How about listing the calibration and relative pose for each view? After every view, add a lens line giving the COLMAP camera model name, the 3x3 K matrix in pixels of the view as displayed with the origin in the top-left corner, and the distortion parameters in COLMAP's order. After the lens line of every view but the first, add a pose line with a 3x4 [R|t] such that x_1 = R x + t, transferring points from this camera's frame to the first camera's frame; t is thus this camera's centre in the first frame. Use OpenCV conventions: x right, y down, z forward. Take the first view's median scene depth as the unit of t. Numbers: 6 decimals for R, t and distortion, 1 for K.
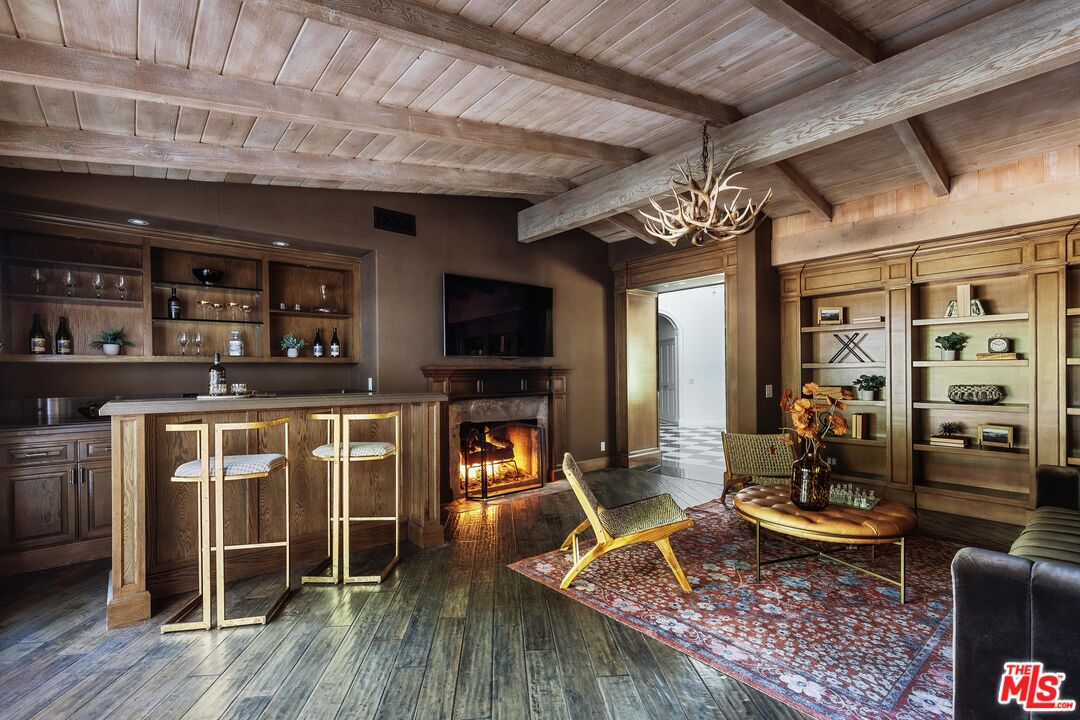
lens RADIAL K [[488.5, 0, 544.1], [0, 488.5, 367.4], [0, 0, 1]] dist [0.017989, -0.000684]
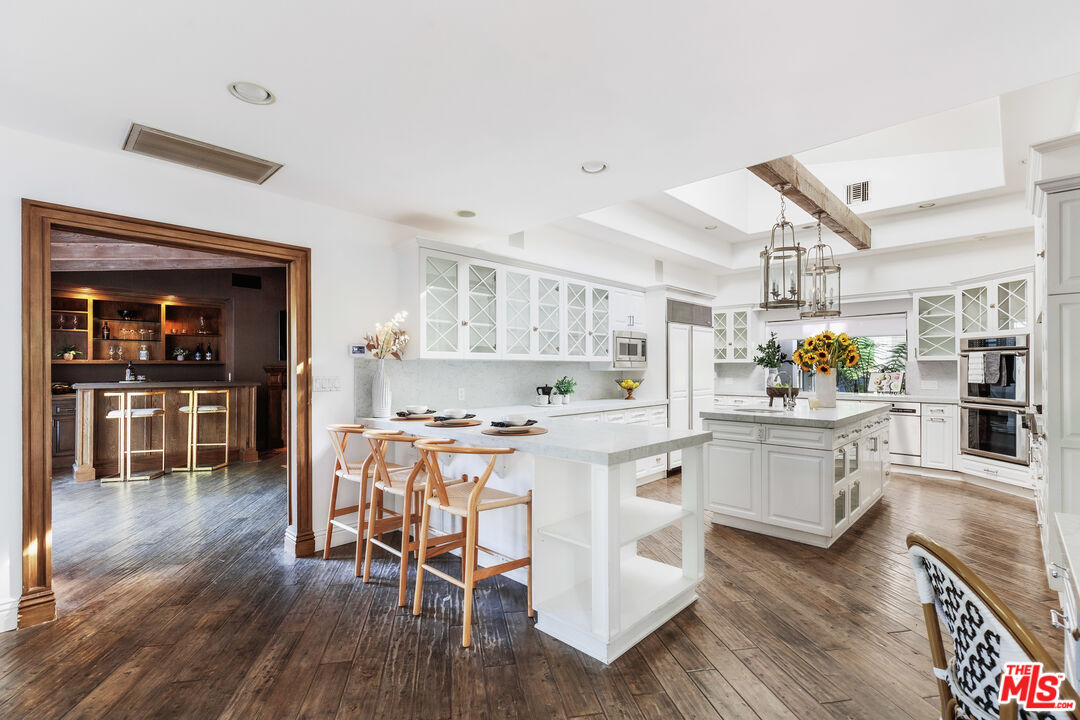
lens RADIAL K [[488.5, 0, 539.0], [0, 488.5, 360.0], [0, 0, 1]] dist [0.017989, -0.000684]
pose [[0.995851, 0.011601, 0.090262, 0.862372], [-0.010878, 0.999905, -0.008495, -0.033067], [-0.090352, 0.007478, 0.995882, -1.226891]]
